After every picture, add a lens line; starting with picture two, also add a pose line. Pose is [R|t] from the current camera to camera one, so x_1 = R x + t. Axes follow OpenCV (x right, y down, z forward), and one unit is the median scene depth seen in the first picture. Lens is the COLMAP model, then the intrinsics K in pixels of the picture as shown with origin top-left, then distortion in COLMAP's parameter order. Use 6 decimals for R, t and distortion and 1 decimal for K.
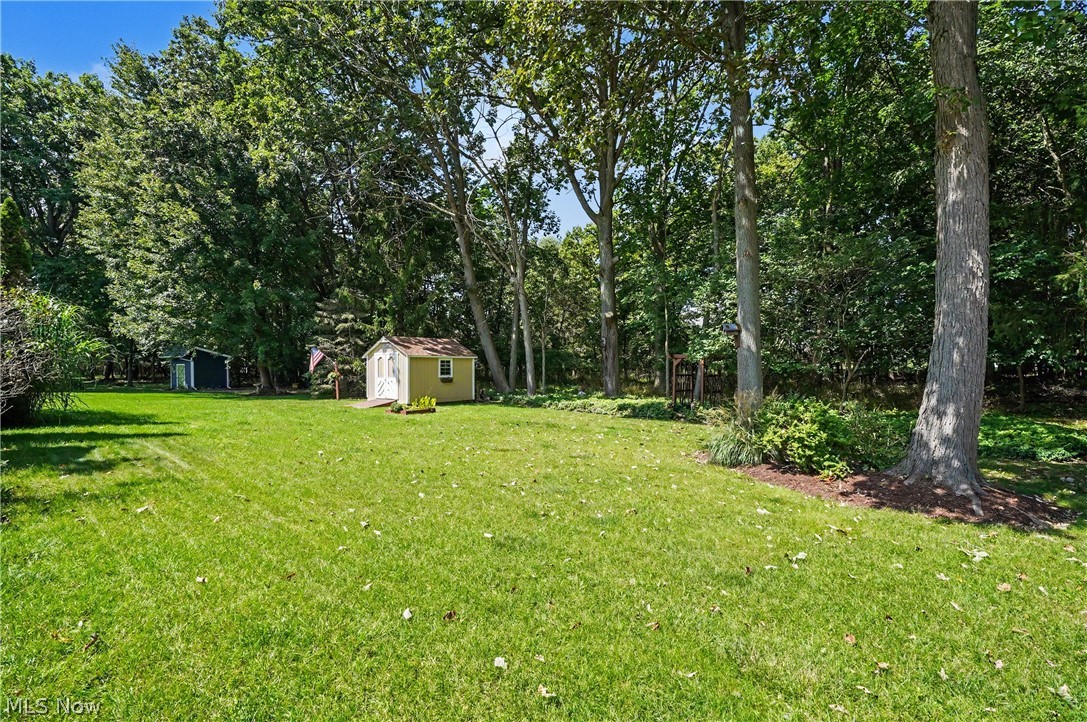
lens RADIAL K [[501.9, 0, 543.3], [0, 501.9, 365.9], [0, 0, 1]] dist [-0.003163, 0.000034]
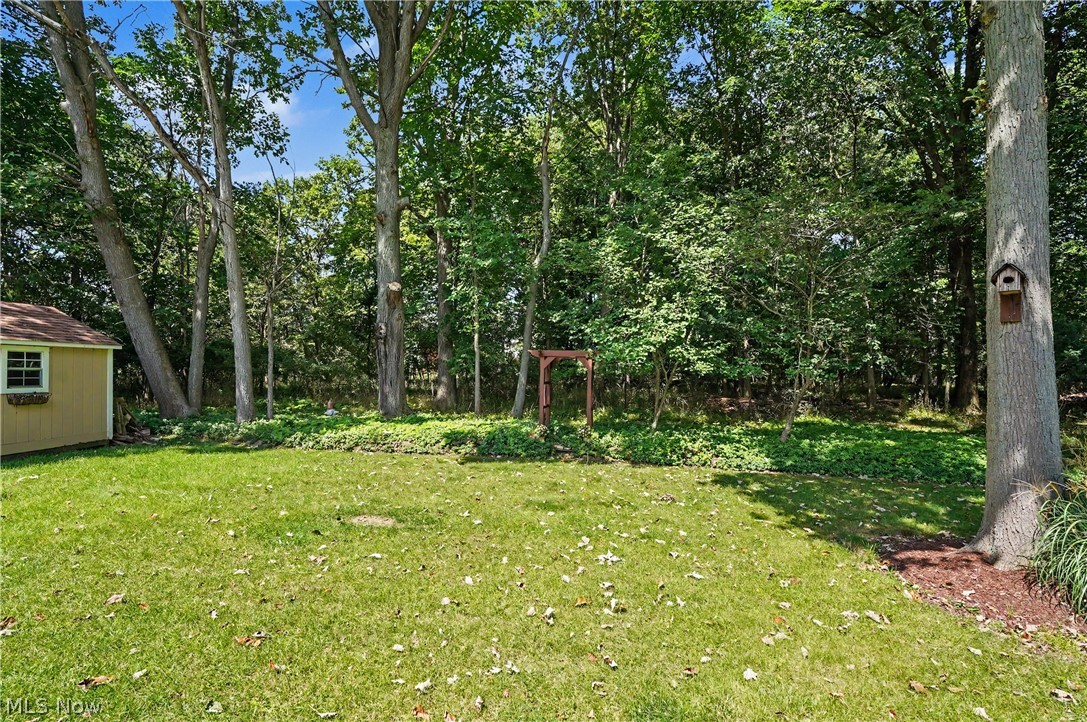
lens RADIAL K [[501.9, 0, 547.1], [0, 501.9, 364.6], [0, 0, 1]] dist [-0.003163, 0.000034]
pose [[0.816709, 0.012644, 0.576911, -0.080186], [-0.006748, 0.999901, -0.012361, 0.001873], [-0.577010, 0.006202, 0.816714, 0.408964]]
